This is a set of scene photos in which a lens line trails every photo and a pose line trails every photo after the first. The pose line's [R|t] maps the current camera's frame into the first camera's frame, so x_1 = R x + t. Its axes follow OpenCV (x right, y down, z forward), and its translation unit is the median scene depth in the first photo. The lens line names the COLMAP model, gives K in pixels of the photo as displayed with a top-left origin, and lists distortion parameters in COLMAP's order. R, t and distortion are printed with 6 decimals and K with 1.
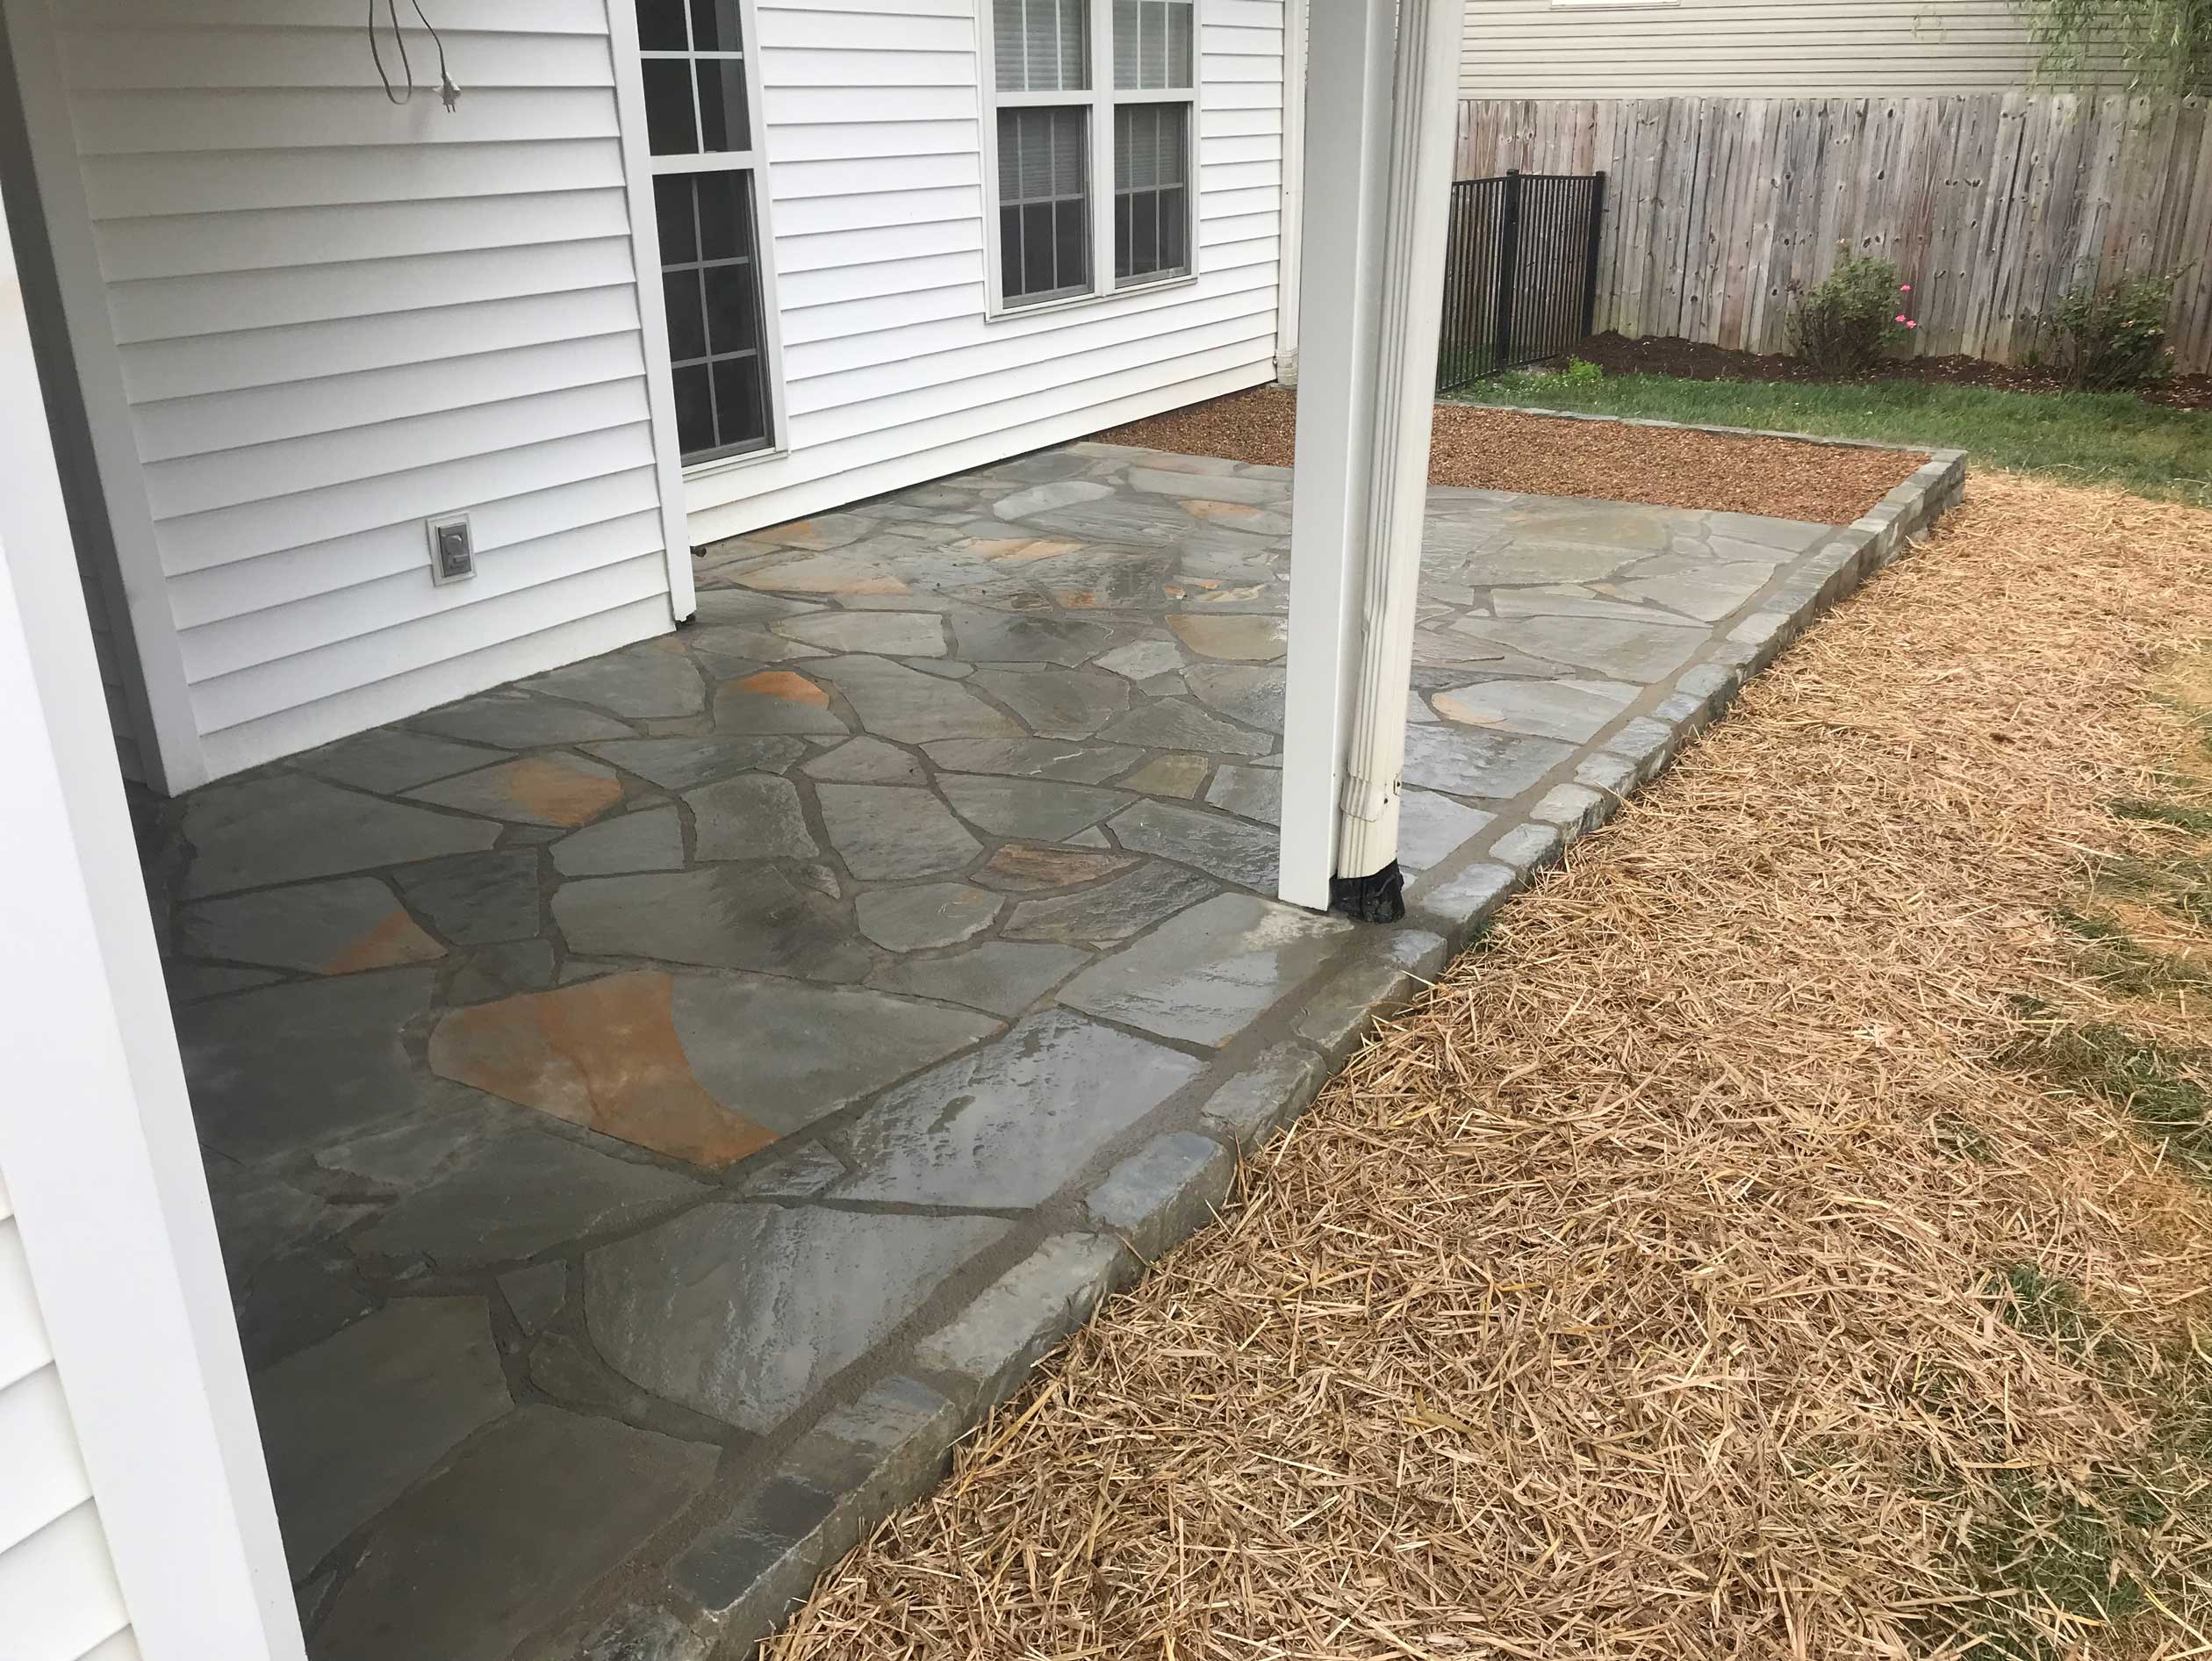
lens RADIAL K [[1713.4, 0, 1106.0], [0, 1713.4, 830.5], [0, 0, 1]] dist [0.081043, -0.179156]
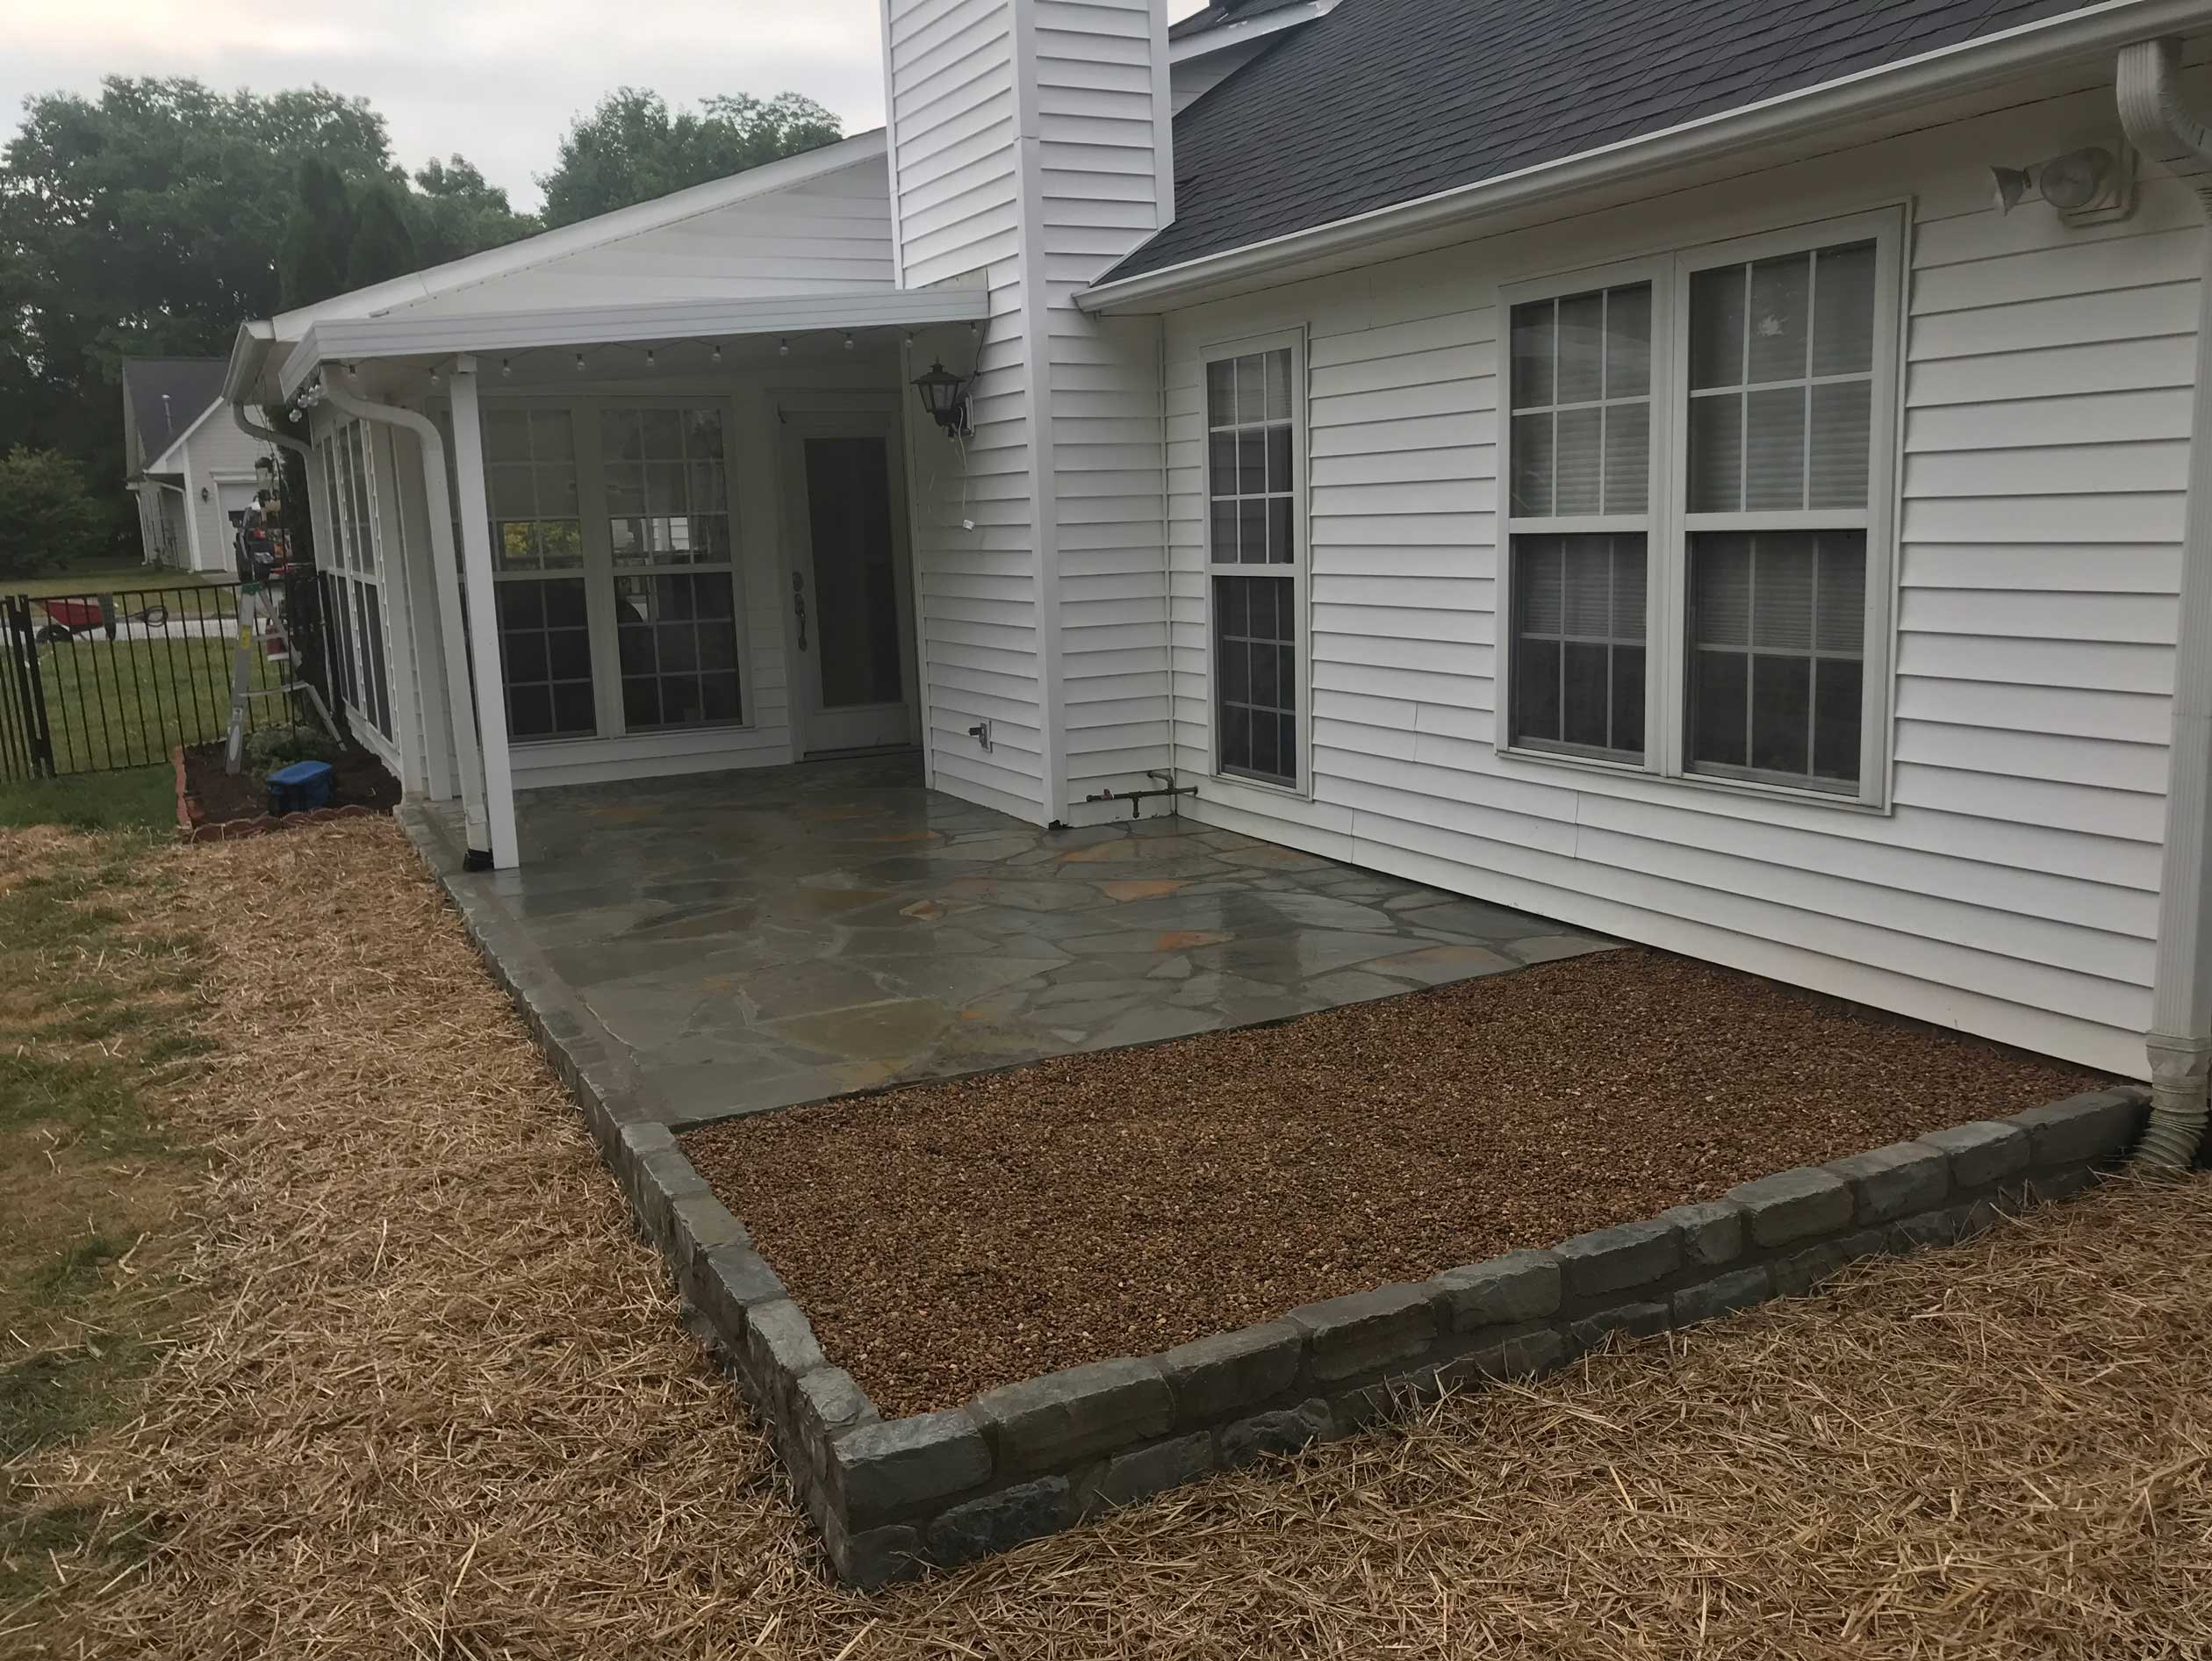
lens RADIAL K [[1713.4, 0, 1106.0], [0, 1713.4, 830.5], [0, 0, 1]] dist [0.081043, -0.179156]
pose [[-0.493698, 0.171470, -0.852561, 0.783398], [-0.319060, 0.876287, 0.361002, -0.504931], [0.808989, 0.450244, -0.377912, 1.157996]]
